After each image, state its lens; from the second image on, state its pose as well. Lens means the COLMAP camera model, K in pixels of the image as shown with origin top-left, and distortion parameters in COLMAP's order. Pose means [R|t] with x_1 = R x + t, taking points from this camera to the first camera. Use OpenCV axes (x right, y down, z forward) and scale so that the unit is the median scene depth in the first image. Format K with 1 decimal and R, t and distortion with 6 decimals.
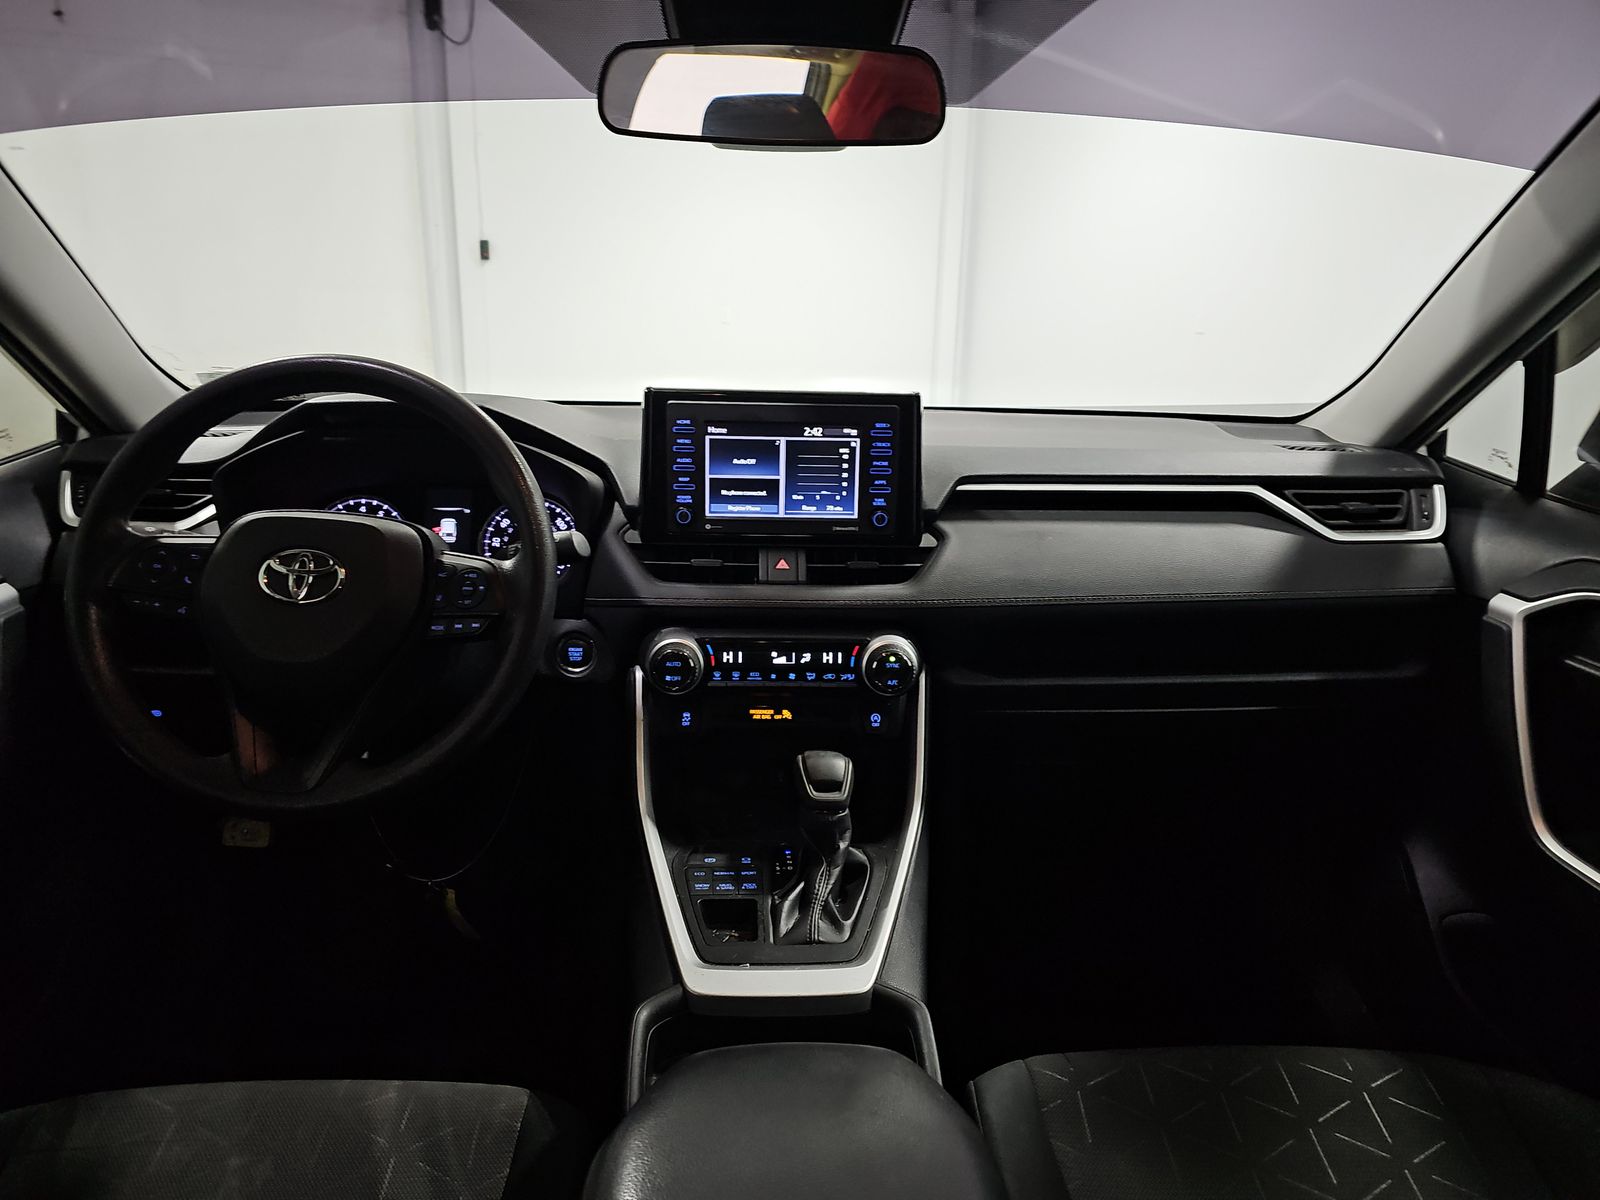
lens RADIAL K [[1067.9, 0, 800.0], [0, 1067.9, 600.0], [0, 0, 1]] dist [0.089140, -0.056019]
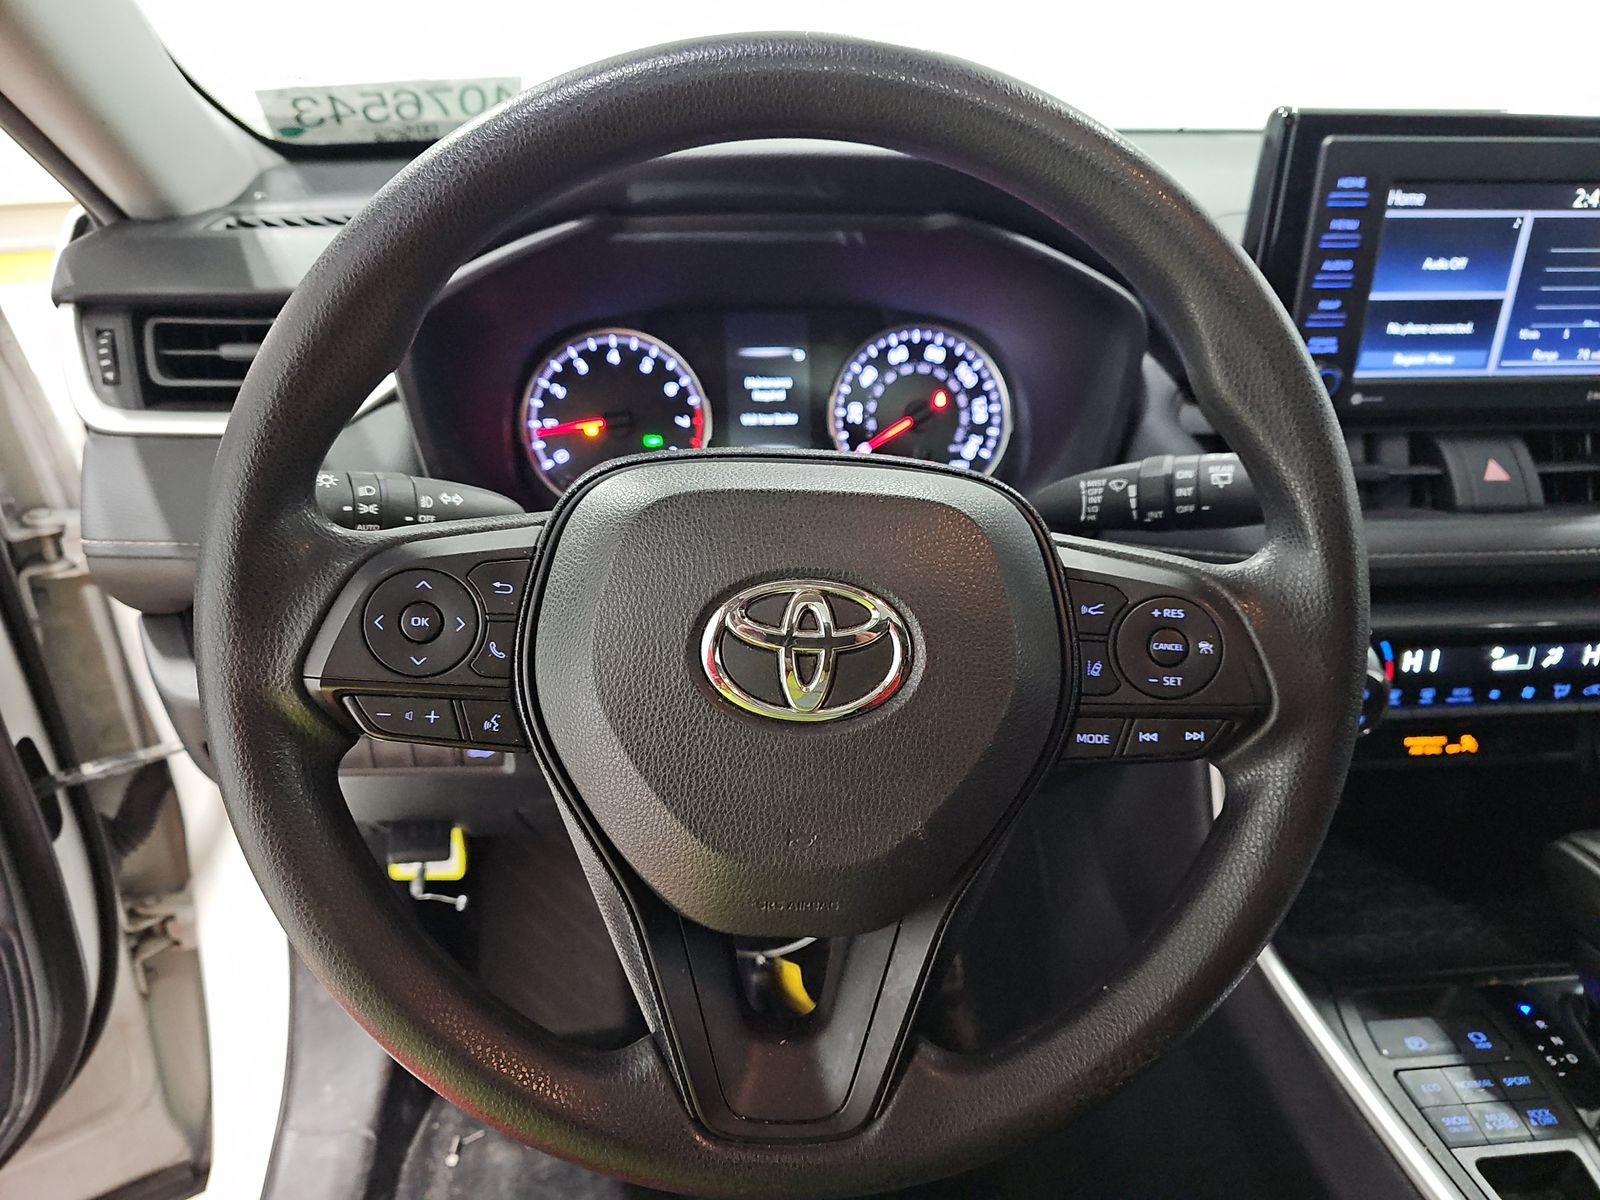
lens RADIAL K [[1063.1, 0, 800.0], [0, 1063.1, 600.0], [0, 0, 1]] dist [0.085569, -0.079035]
pose [[0.997873, -0.031616, 0.056999, -0.381877], [0.016112, 0.966992, 0.254296, -0.111536], [-0.063158, -0.252836, 0.965445, 0.493973]]
